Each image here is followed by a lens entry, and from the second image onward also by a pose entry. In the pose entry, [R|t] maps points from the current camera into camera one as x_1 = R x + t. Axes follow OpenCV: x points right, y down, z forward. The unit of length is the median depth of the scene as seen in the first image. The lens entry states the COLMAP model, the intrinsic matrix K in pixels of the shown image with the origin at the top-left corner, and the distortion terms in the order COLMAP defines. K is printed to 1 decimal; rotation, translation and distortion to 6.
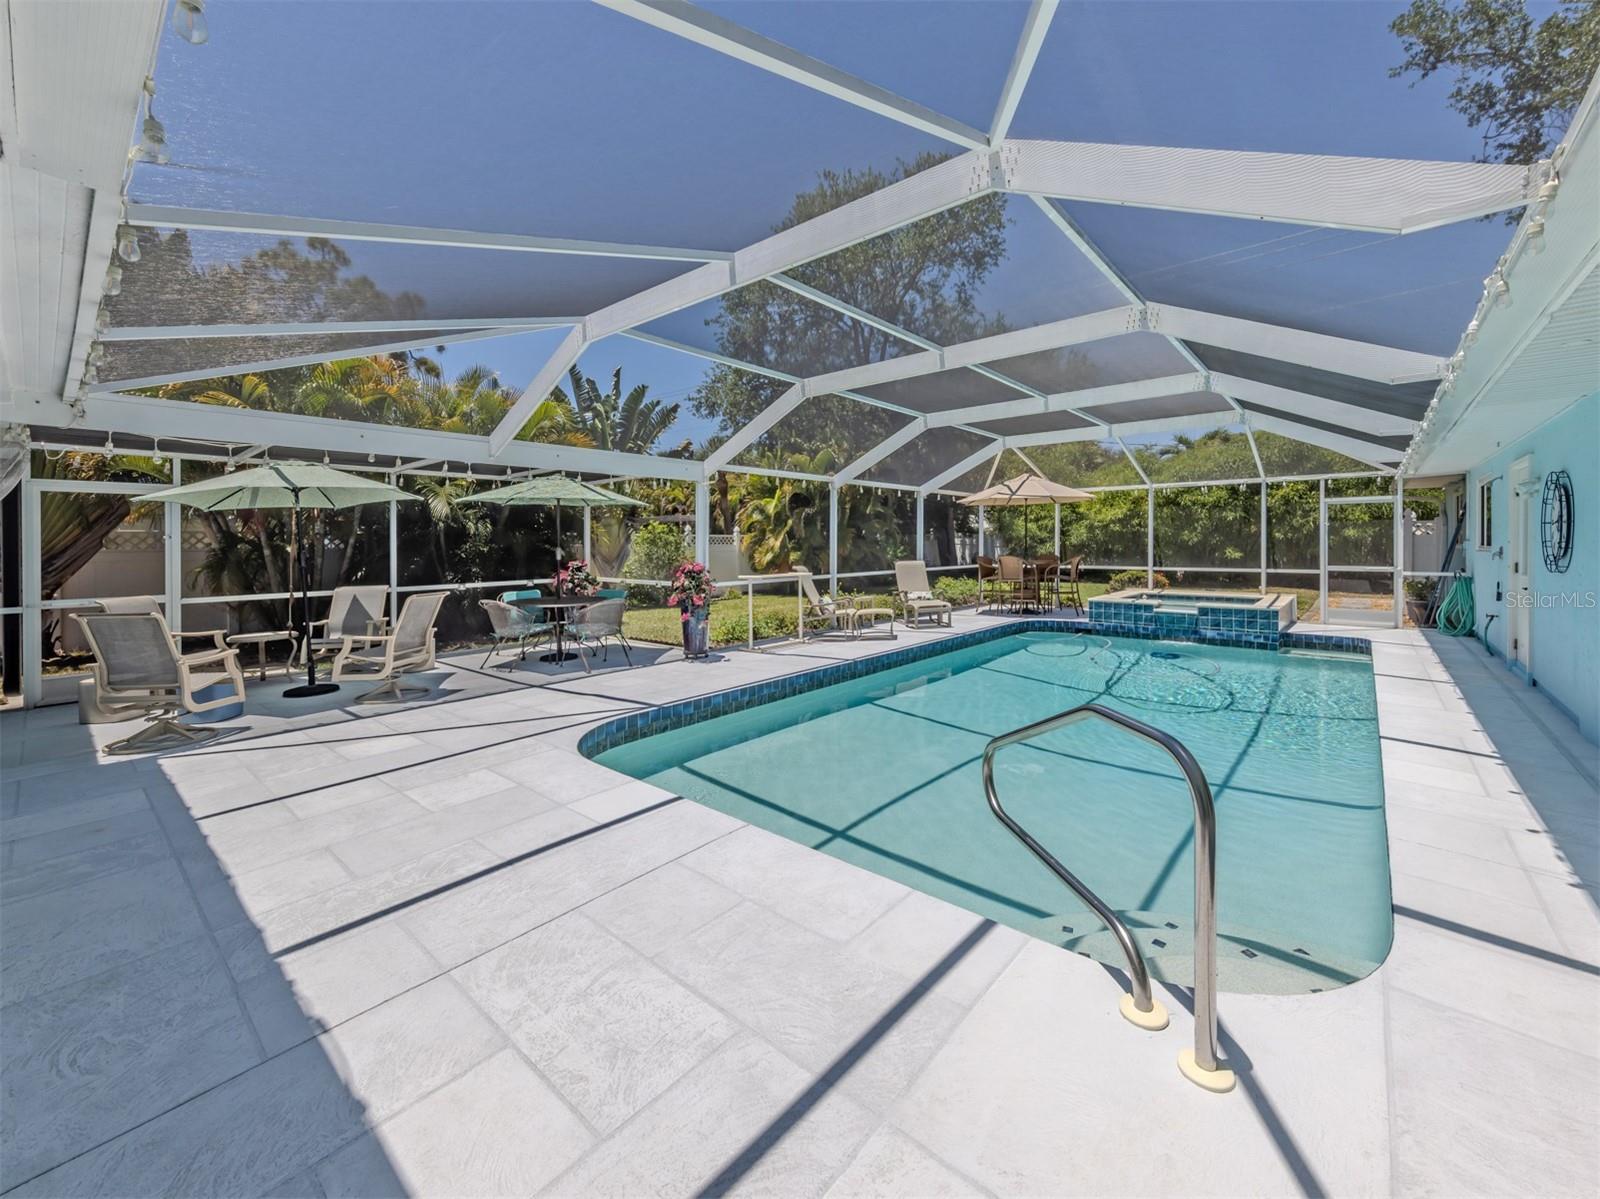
lens RADIAL K [[656.2, 0, 858.9], [0, 656.2, 547.8], [0, 0, 1]] dist [0.004831, 0.000300]
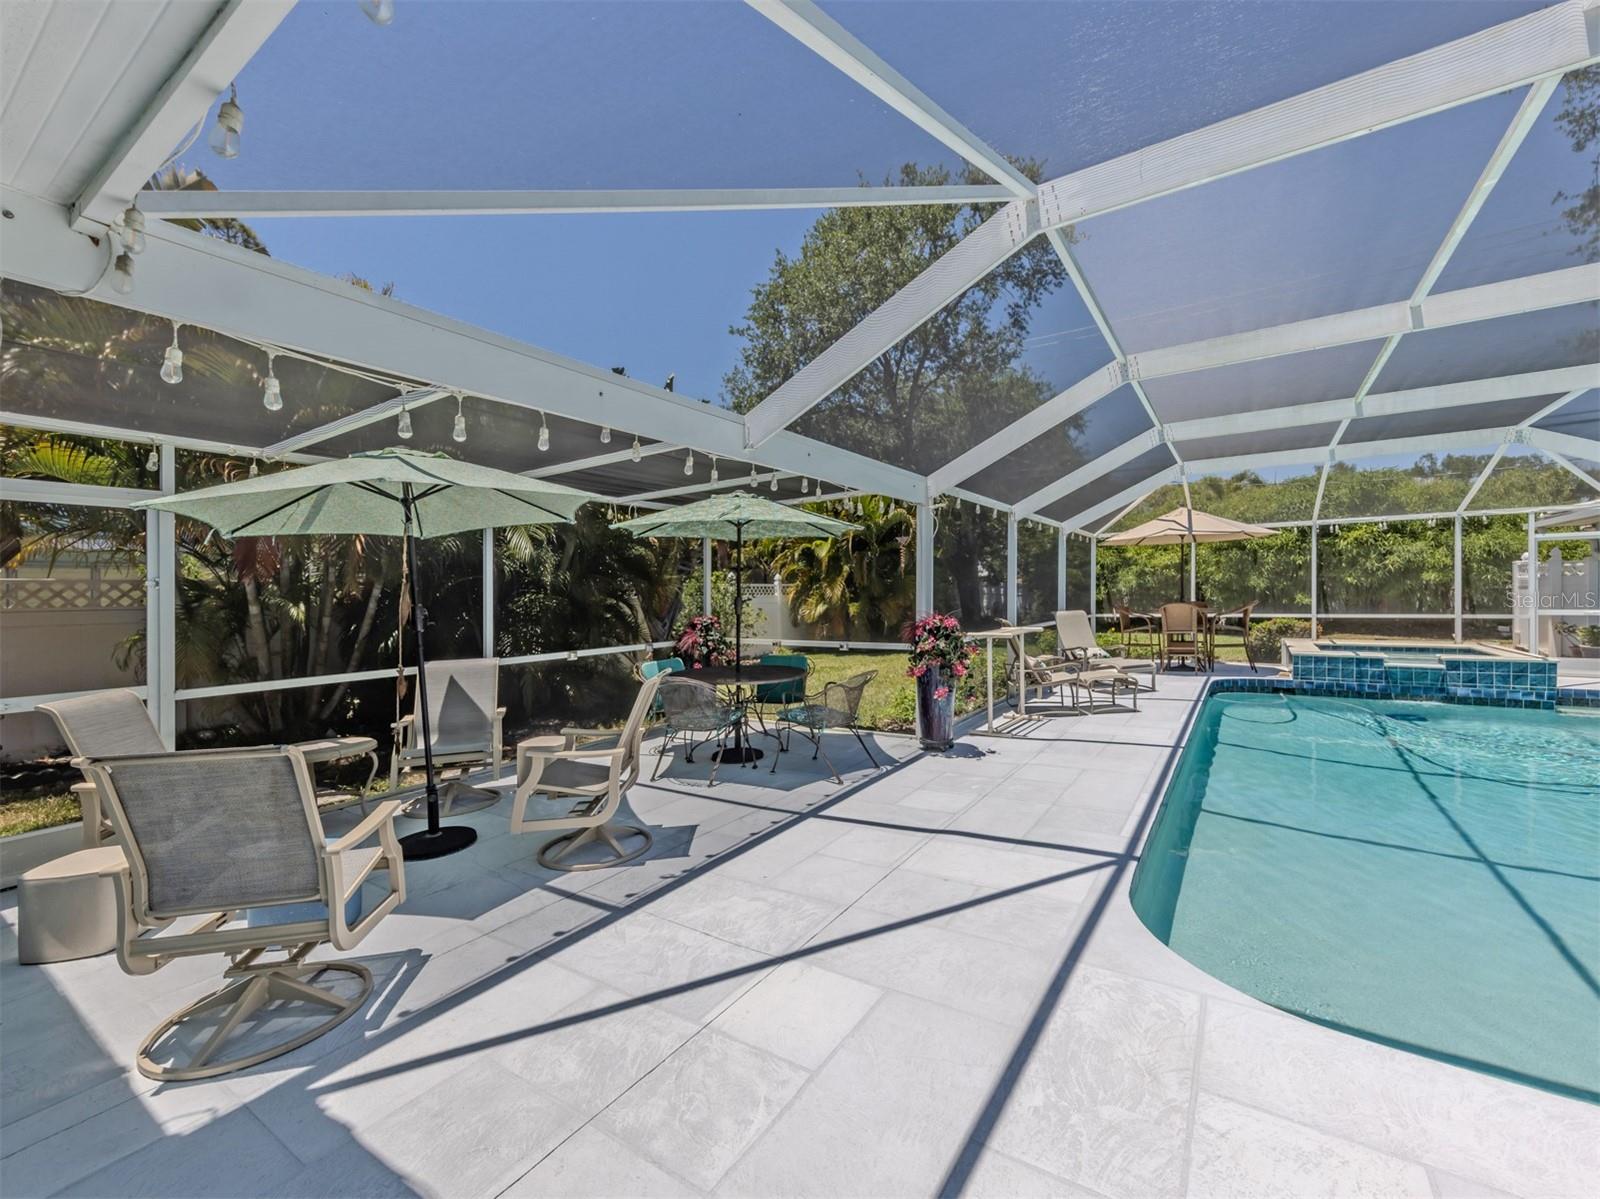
lens RADIAL K [[659.0, 0, 853.2], [0, 659.0, 596.9], [0, 0, 1]] dist [0.004894, 0.000405]
pose [[0.992695, -0.010862, 0.120163, -0.334231], [0.011394, 0.999928, -0.003743, 0.002769], [-0.120114, 0.005085, 0.992747, 0.233462]]
